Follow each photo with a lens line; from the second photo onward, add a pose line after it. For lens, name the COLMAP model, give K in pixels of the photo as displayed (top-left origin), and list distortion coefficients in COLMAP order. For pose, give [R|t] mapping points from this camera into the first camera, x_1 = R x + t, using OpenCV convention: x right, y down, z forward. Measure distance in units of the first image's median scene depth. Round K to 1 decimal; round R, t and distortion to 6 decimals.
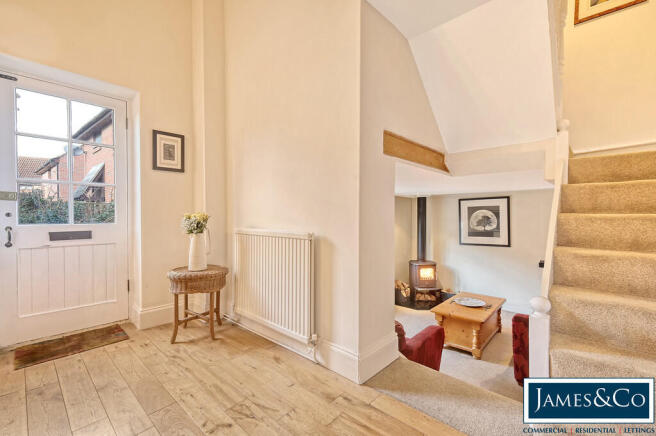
lens RADIAL K [[286.0, 0, 331.0], [0, 286.0, 217.2], [0, 0, 1]] dist [0.005043, 0.000116]
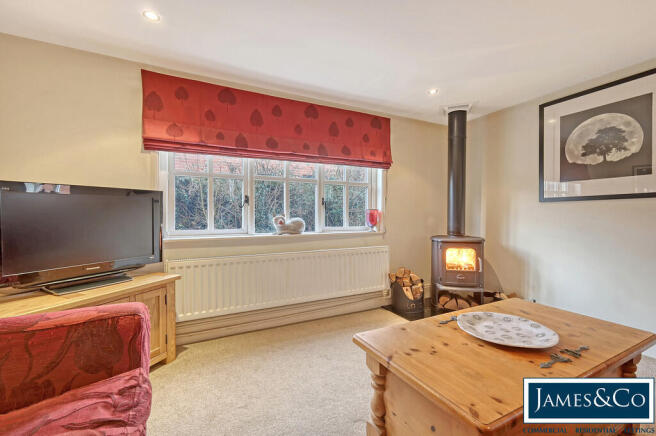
lens RADIAL K [[286.0, 0, 324.0], [0, 286.0, 219.7], [0, 0, 1]] dist [0.005043, 0.000116]
pose [[0.941578, 0.008693, -0.336683, 0.275723], [-0.002188, 0.999804, 0.019695, 0.117477], [0.336788, -0.017808, 0.941412, 0.436841]]
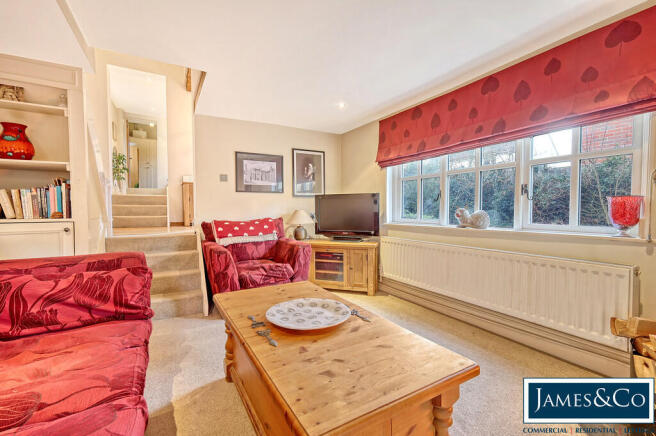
lens RADIAL K [[286.0, 0, 327.1], [0, 286.0, 216.9], [0, 0, 1]] dist [0.005043, 0.000116]
pose [[-0.299530, 0.023490, -0.953798, 0.534360], [-0.002178, 0.999677, 0.025304, 0.123164], [0.954084, 0.009657, -0.299383, 0.760696]]
